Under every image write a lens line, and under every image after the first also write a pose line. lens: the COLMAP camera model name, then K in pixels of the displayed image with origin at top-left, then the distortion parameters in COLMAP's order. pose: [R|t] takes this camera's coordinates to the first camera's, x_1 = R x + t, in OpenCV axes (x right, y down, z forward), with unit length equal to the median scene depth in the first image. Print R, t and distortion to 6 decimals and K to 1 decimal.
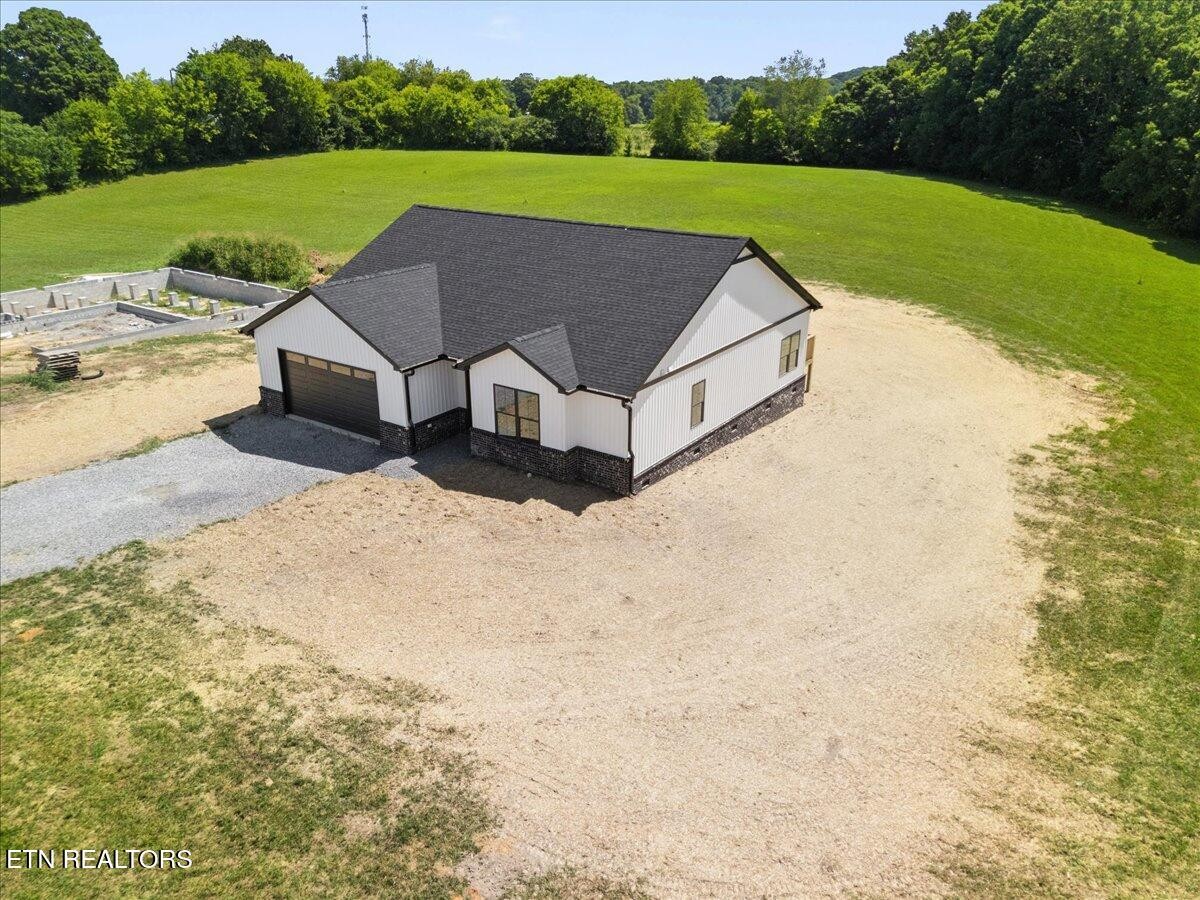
lens RADIAL K [[837.0, 0, 599.8], [0, 837.0, 444.2], [0, 0, 1]] dist [0.025386, -0.000523]
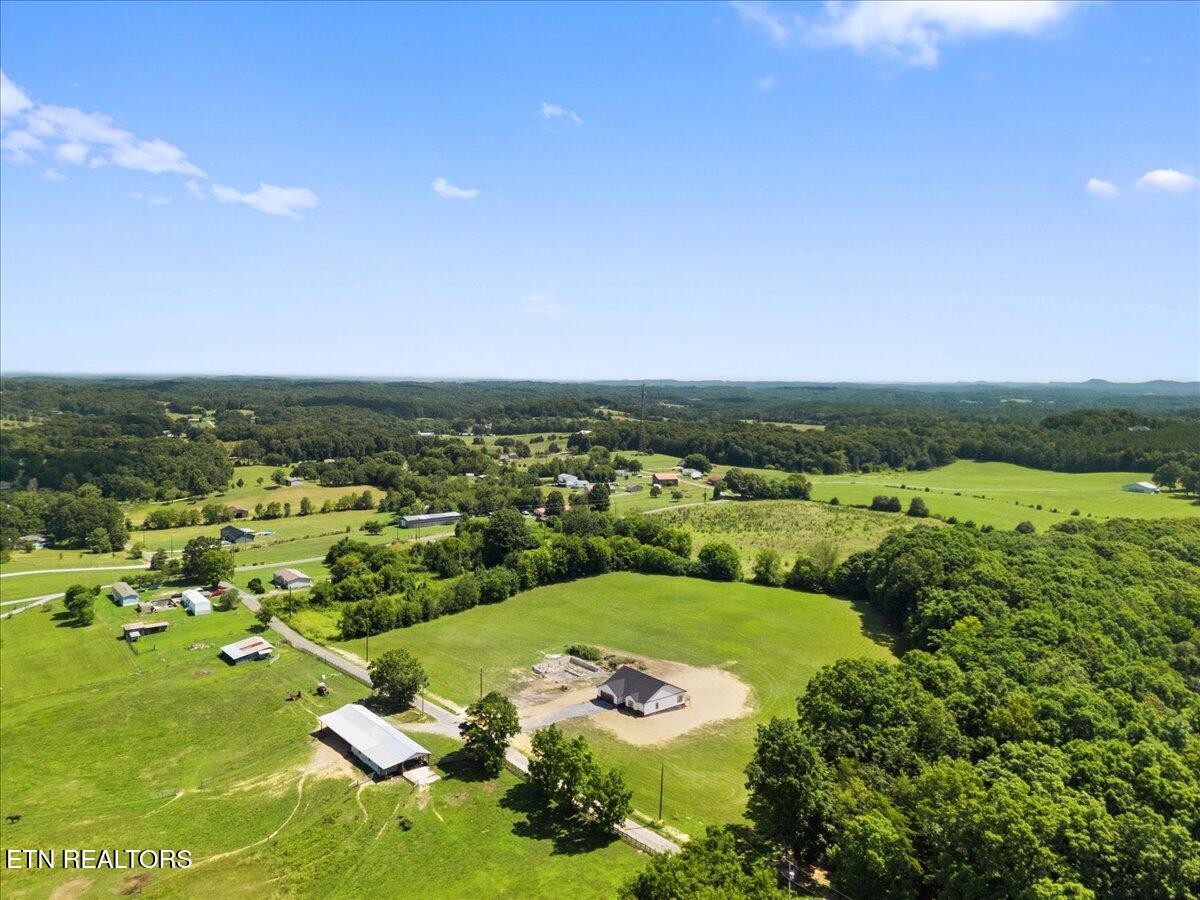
lens RADIAL K [[837.0, 0, 600.5], [0, 837.0, 446.4], [0, 0, 1]] dist [0.025386, -0.000523]
pose [[0.955160, 0.031889, -0.294367, 1.646938], [-0.122539, 0.947620, -0.294958, 0.023000], [0.269543, 0.317804, 0.909036, -6.152890]]
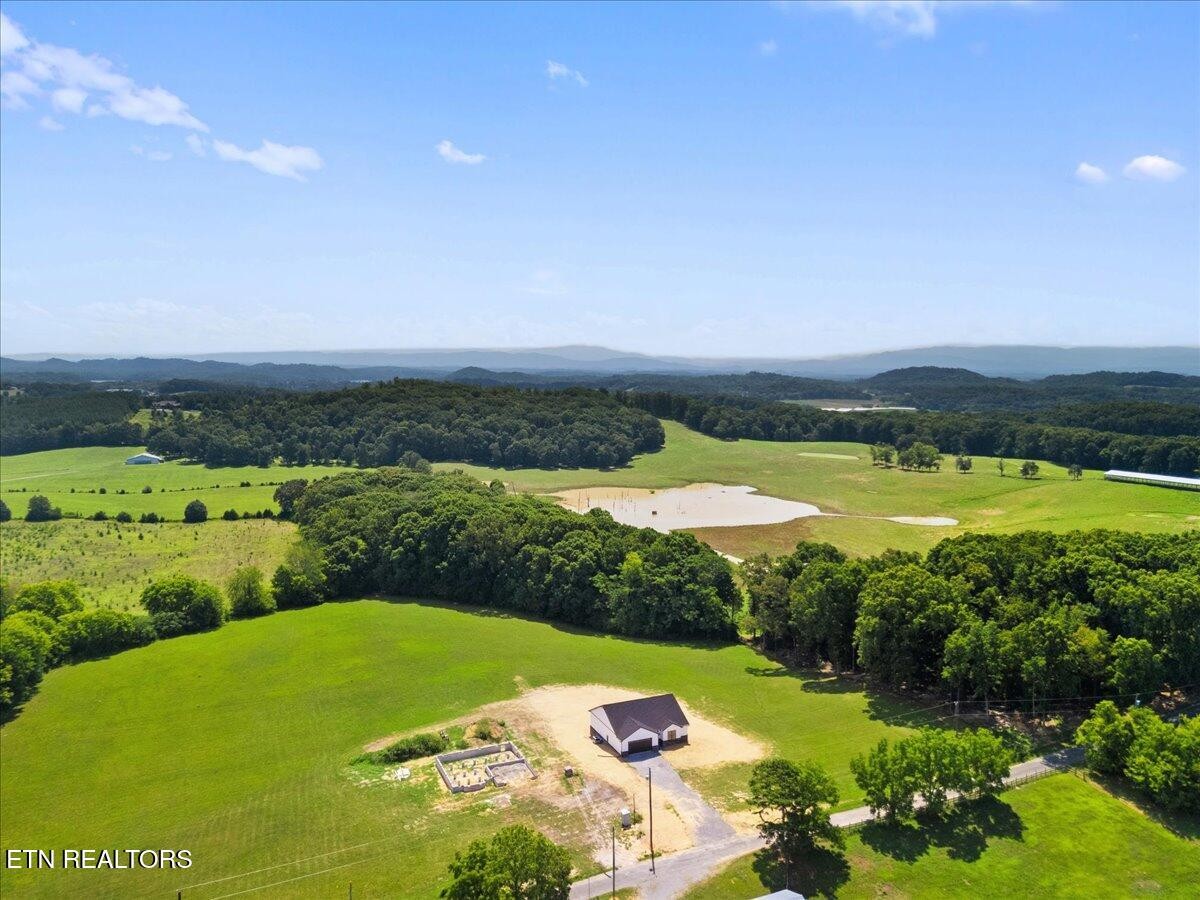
lens RADIAL K [[915.6, 0, 594.2], [0, 915.6, 453.7], [0, 0, 1]] dist [0.037502, 0.003982]
pose [[0.521559, -0.078009, 0.849642, -5.269177], [0.321888, 0.940217, -0.111269, -1.244889], [-0.790167, 0.331523, 0.515489, -2.366729]]
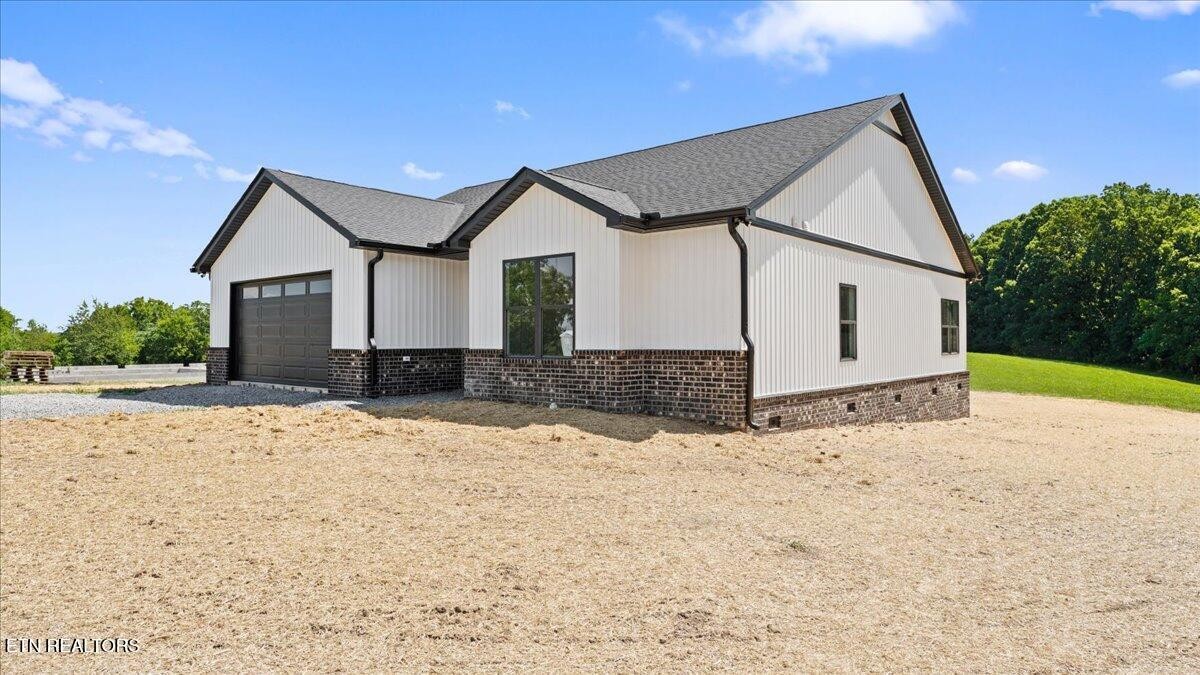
lens RADIAL K [[673.2, 0, 602.3], [0, 673.2, 344.8], [0, 0, 1]] dist [-0.003794, -0.001477]
pose [[0.994983, -0.005045, -0.099921, -0.008372], [-0.033644, 0.923694, -0.381651, 0.150210], [0.094221, 0.383097, 0.918890, 0.537943]]
